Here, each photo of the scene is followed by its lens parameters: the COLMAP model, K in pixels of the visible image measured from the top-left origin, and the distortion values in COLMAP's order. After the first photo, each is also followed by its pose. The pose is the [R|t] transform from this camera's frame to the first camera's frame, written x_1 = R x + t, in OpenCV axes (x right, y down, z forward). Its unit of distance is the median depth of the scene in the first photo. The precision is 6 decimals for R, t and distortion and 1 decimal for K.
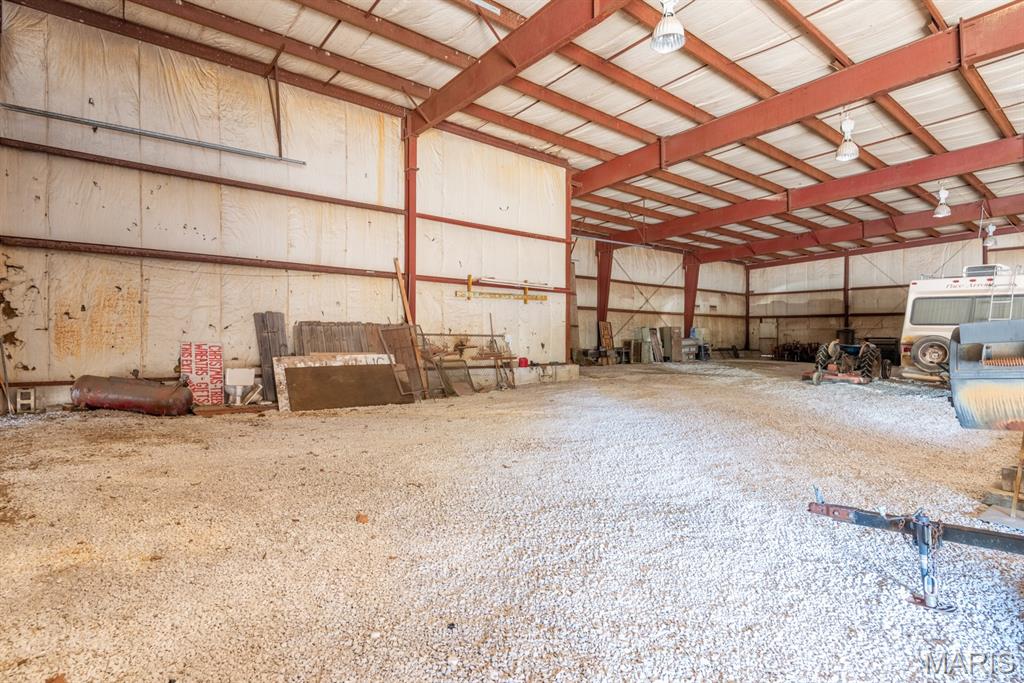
lens RADIAL K [[529.8, 0, 487.9], [0, 529.8, 342.2], [0, 0, 1]] dist [0.000967, -0.001535]
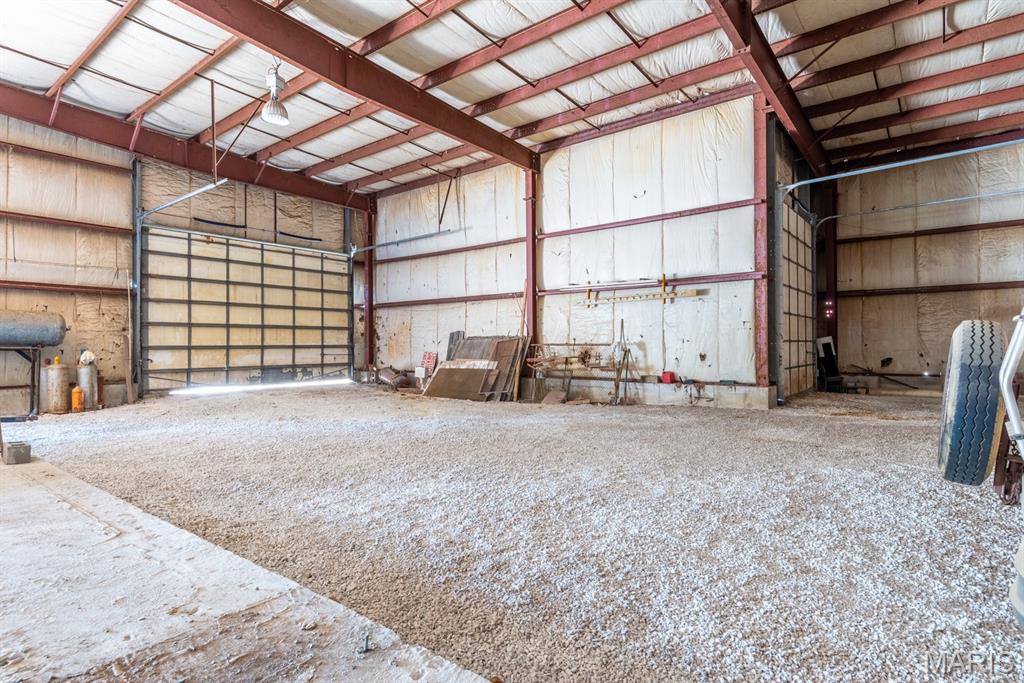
lens RADIAL K [[527.7, 0, 516.7], [0, 527.7, 340.7], [0, 0, 1]] dist [0.003495, -0.007242]
pose [[0.225342, -0.019581, -0.974083, 0.452053], [-0.002644, 0.999782, -0.020709, -0.000116], [0.974276, 0.007243, 0.225241, 0.346003]]
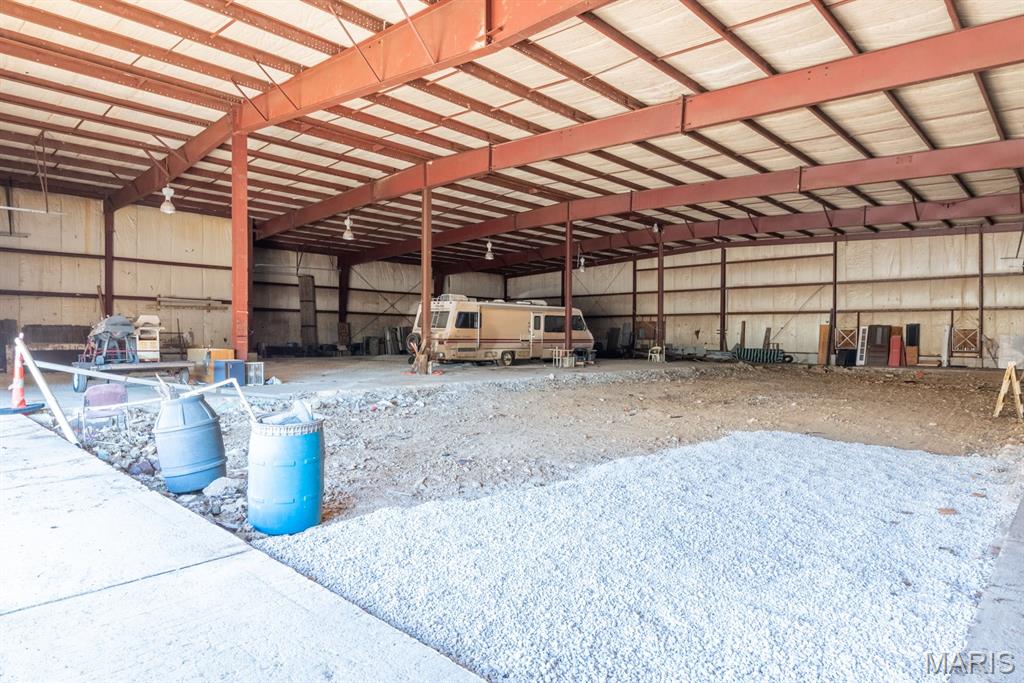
lens RADIAL K [[624.8, 0, 508.0], [0, 624.8, 335.9], [0, 0, 1]] dist [-0.030461, 0.000127]
pose [[0.990296, -0.001838, 0.138962, 0.391229], [0.003429, 0.999931, -0.011205, 0.010602], [-0.138932, 0.011573, 0.990234, -0.509676]]
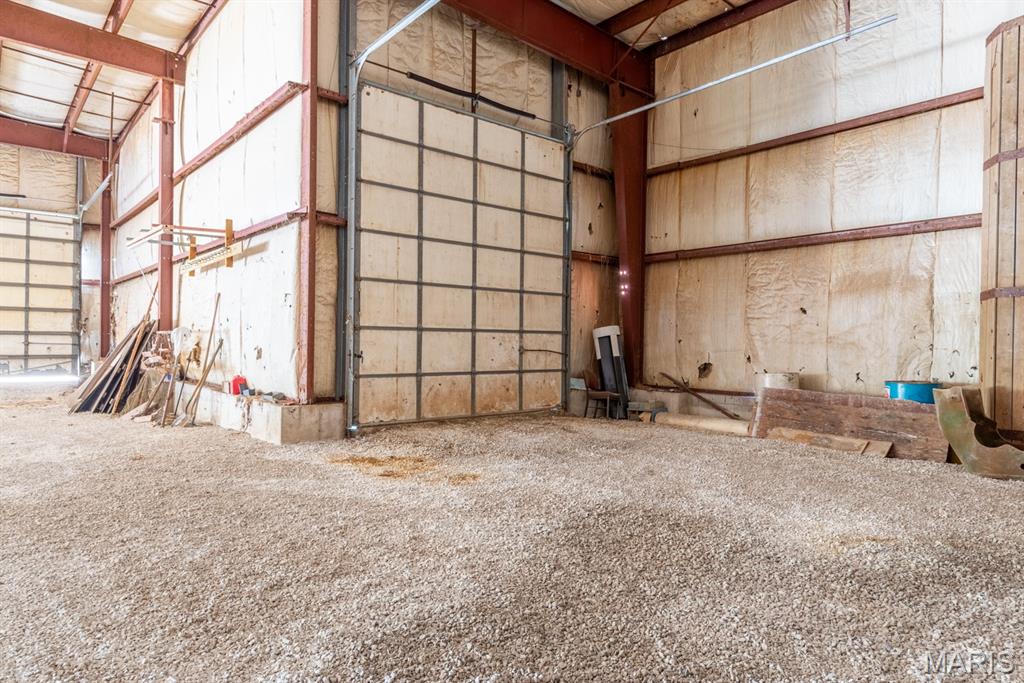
lens RADIAL K [[600.9, 0, 519.6], [0, 600.9, 341.7], [0, 0, 1]] dist [0.005292, -0.011360]
pose [[0.061008, -0.007912, -0.998106, 0.369118], [-0.021030, 0.999736, -0.009210, -0.002011], [0.997916, 0.021552, 0.060826, 0.702707]]
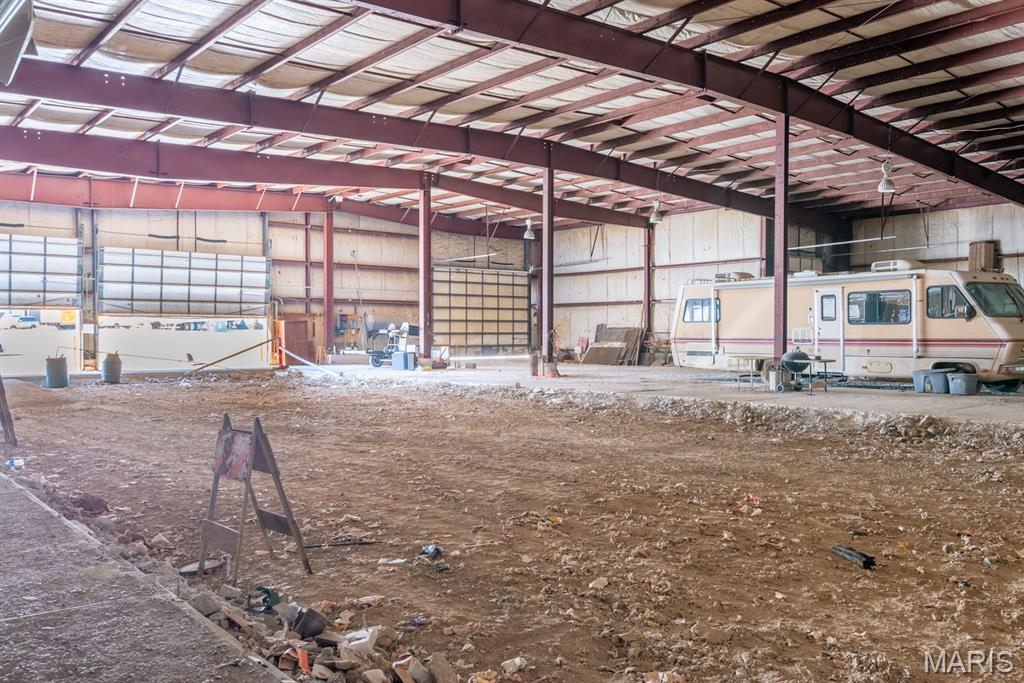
lens RADIAL K [[778.3, 0, 507.9], [0, 778.3, 337.7], [0, 0, 1]] dist [-0.009709, 0.001715]
pose [[0.016738, -0.004209, -0.999851, 1.252878], [-0.009675, 0.999944, -0.004371, 0.009436], [0.999813, 0.009747, 0.016697, 0.223001]]
